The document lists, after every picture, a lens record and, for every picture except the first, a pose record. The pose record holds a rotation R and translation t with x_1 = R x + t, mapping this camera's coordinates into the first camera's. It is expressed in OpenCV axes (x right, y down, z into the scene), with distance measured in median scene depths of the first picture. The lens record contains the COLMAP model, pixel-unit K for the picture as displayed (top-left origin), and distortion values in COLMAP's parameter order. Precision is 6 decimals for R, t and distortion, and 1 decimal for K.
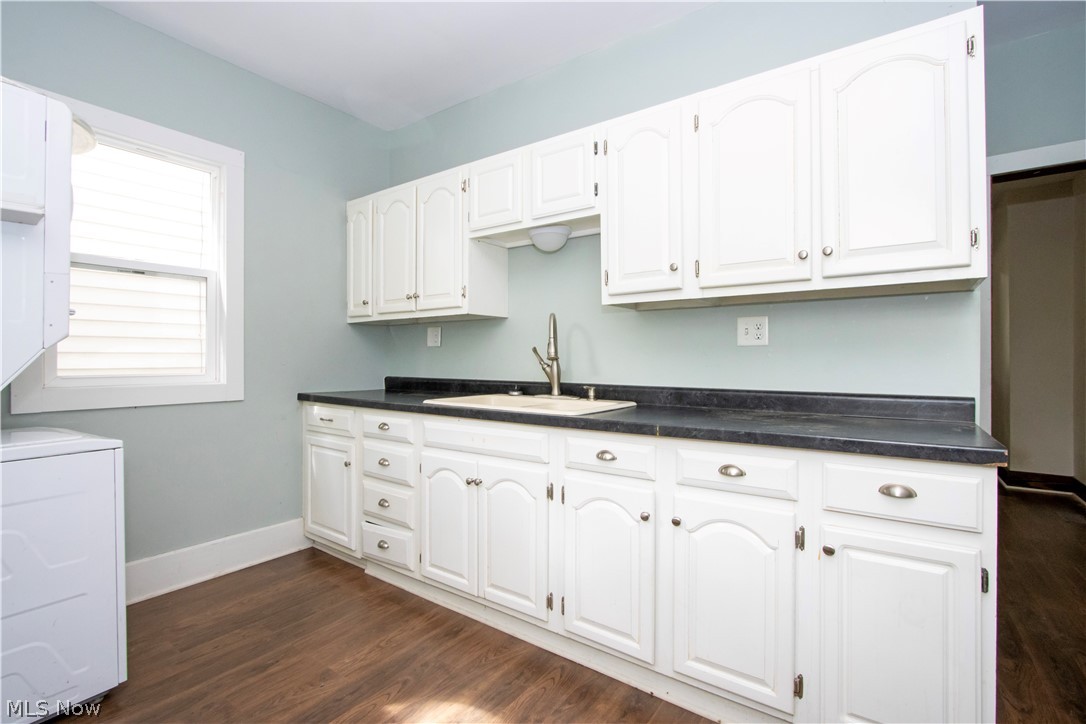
lens RADIAL K [[499.2, 0, 537.0], [0, 499.2, 357.4], [0, 0, 1]] dist [-0.011714, -0.000136]
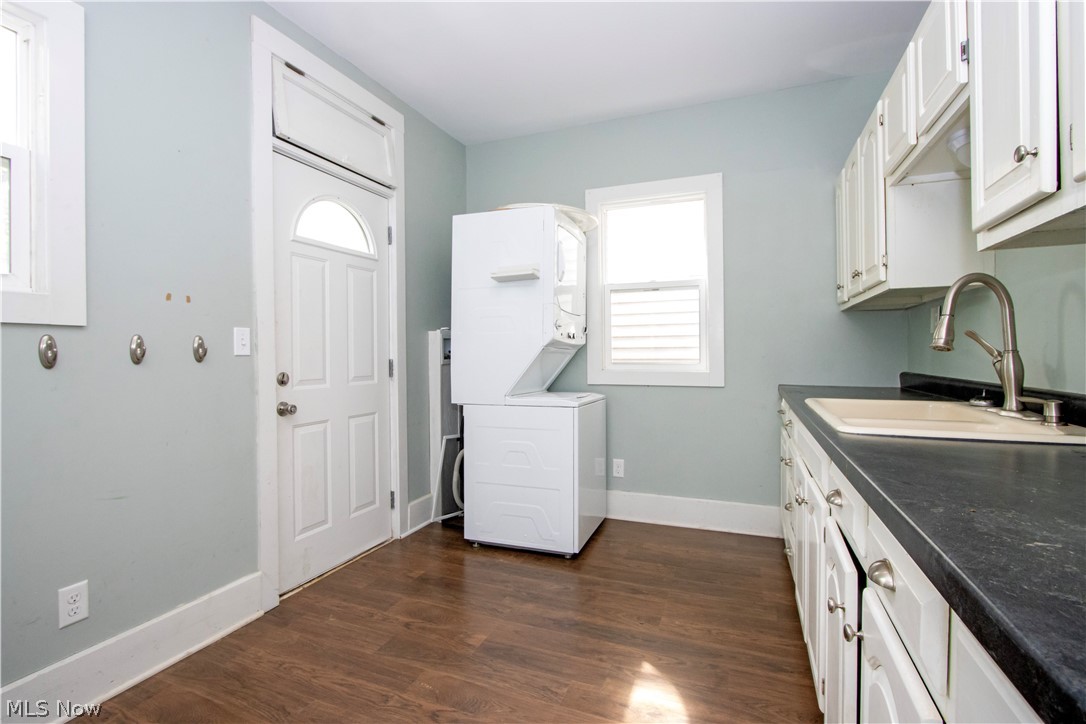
lens RADIAL K [[499.2, 0, 537.0], [0, 499.2, 357.4], [0, 0, 1]] dist [-0.011714, -0.000136]
pose [[0.238422, 0.005859, -0.971144, 0.503836], [0.009665, 0.999918, 0.008406, 0.004606], [0.971113, -0.011390, 0.238346, 0.355480]]
